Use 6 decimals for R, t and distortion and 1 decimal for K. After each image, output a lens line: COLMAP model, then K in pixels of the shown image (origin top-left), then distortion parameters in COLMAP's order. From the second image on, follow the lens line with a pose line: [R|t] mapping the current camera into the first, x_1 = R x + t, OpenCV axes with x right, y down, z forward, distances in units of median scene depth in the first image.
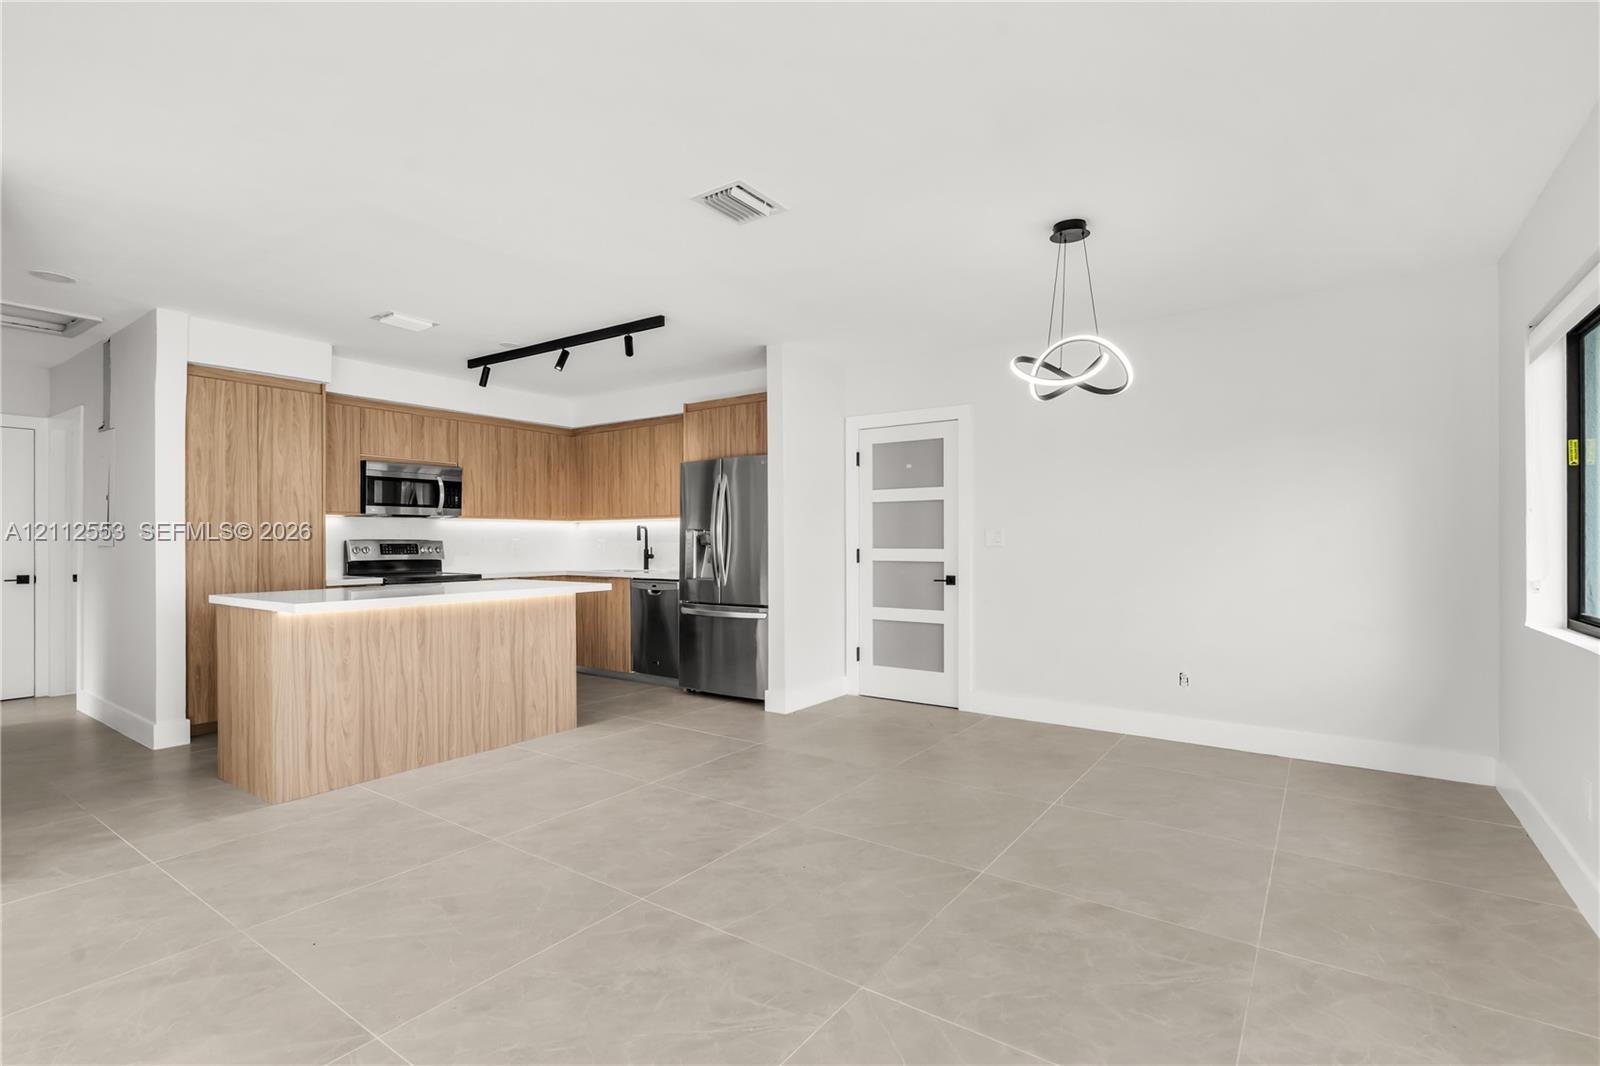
lens RADIAL K [[739.5, 0, 800.0], [0, 739.5, 533.0], [0, 0, 1]] dist [0.001674, 0.000441]
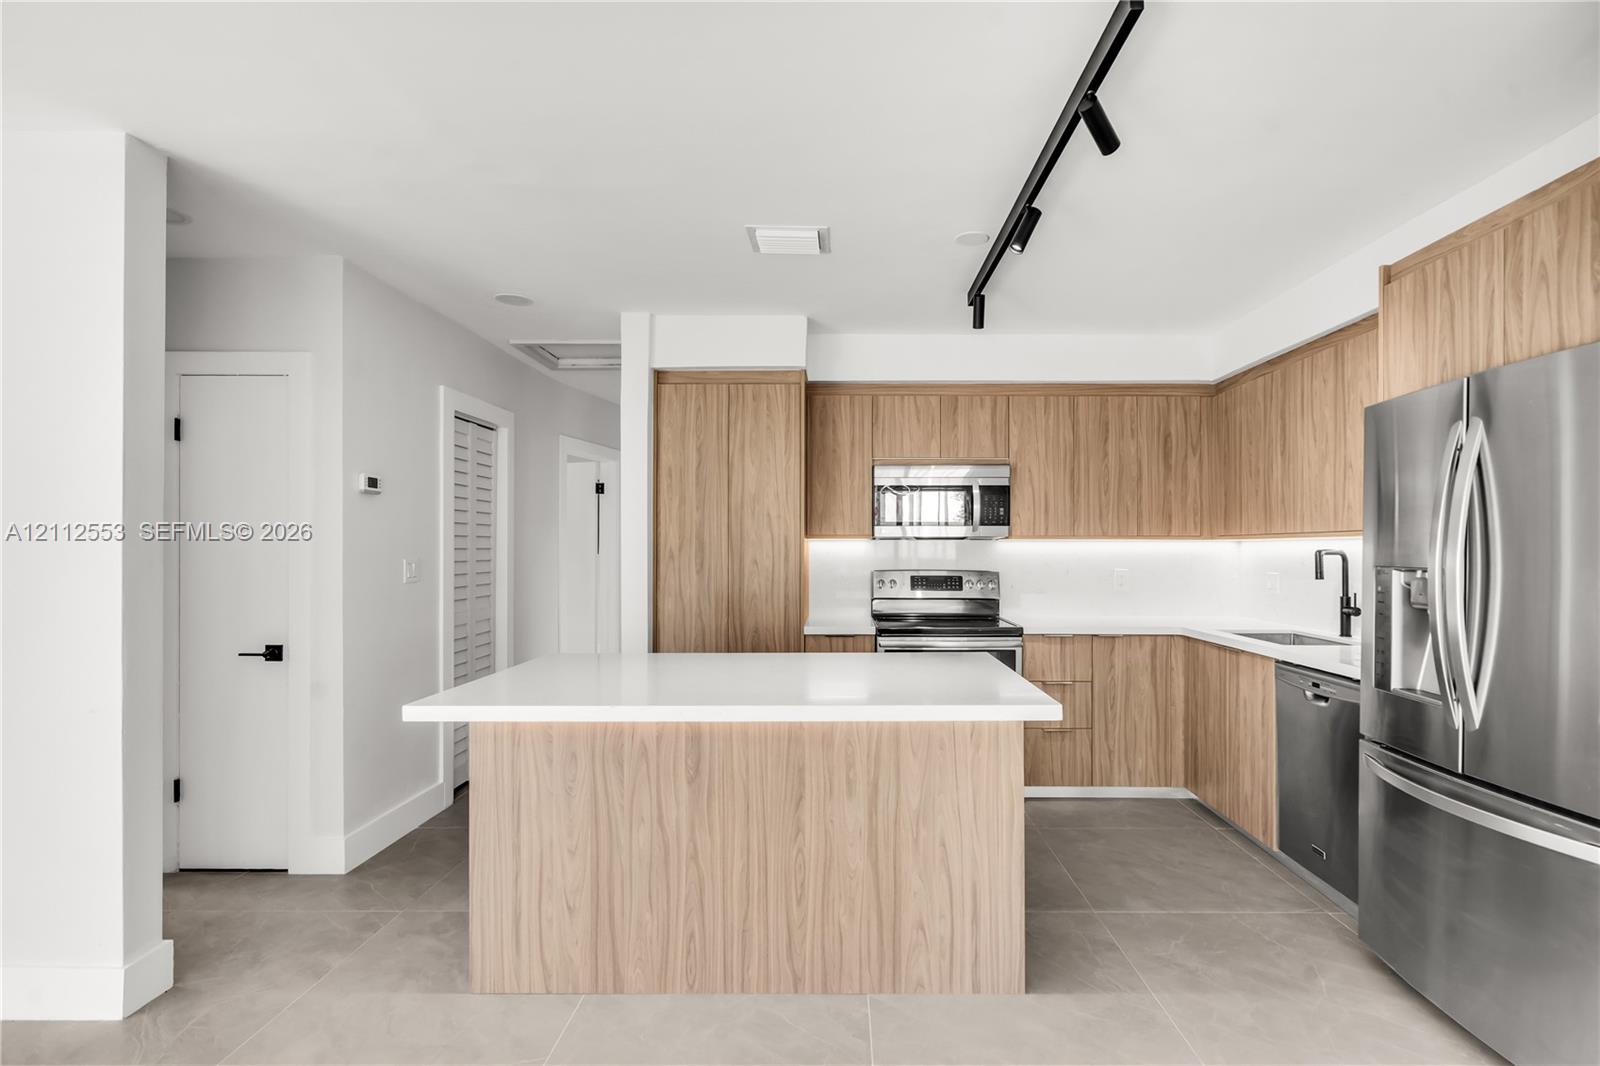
lens RADIAL K [[764.8, 0, 835.8], [0, 764.8, 545.2], [0, 0, 1]] dist [-0.000311, -0.000206]
pose [[0.572357, 0.000840, -0.820004, 0.025162], [0.005596, 0.999972, 0.004930, -0.022594], [0.819985, -0.007410, 0.572337, 0.550251]]
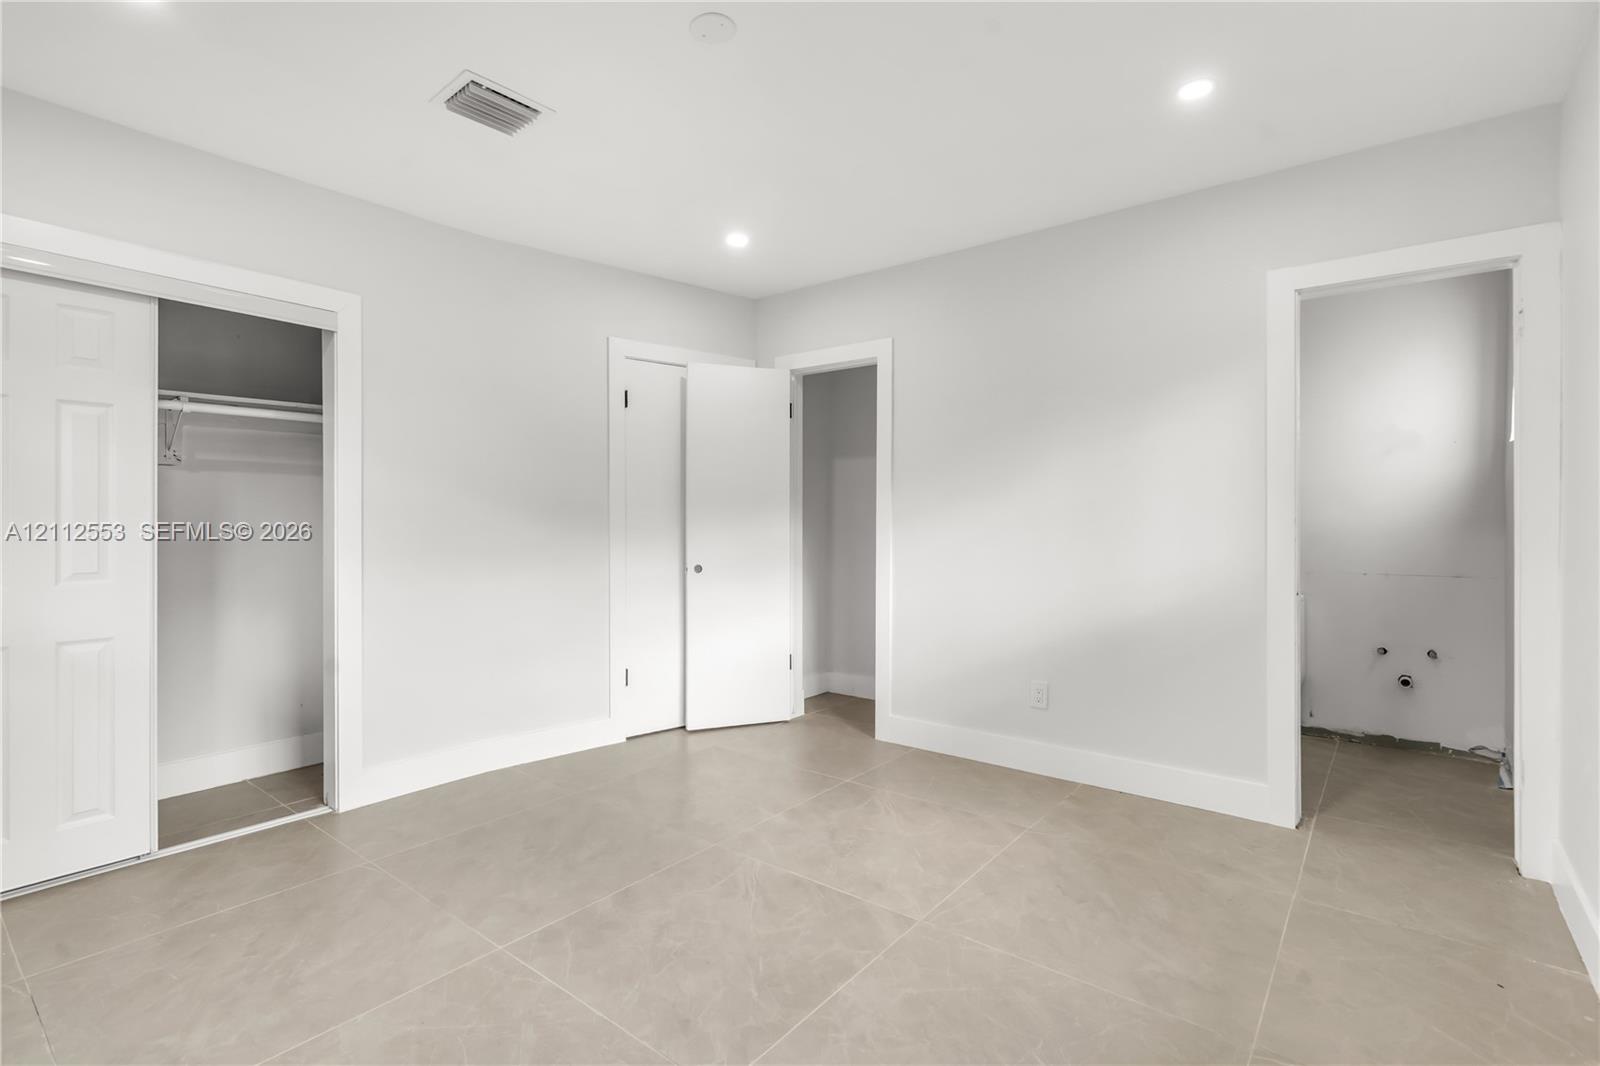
lens RADIAL K [[754.5, 0, 802.4], [0, 754.5, 535.8], [0, 0, 1]] dist [-0.002073, 0.000222]
pose [[0.051289, -0.018064, 0.998520, -0.476960], [-0.002212, 0.999832, 0.018201, 0.005770], [-0.998681, -0.003142, 0.051241, 0.285012]]
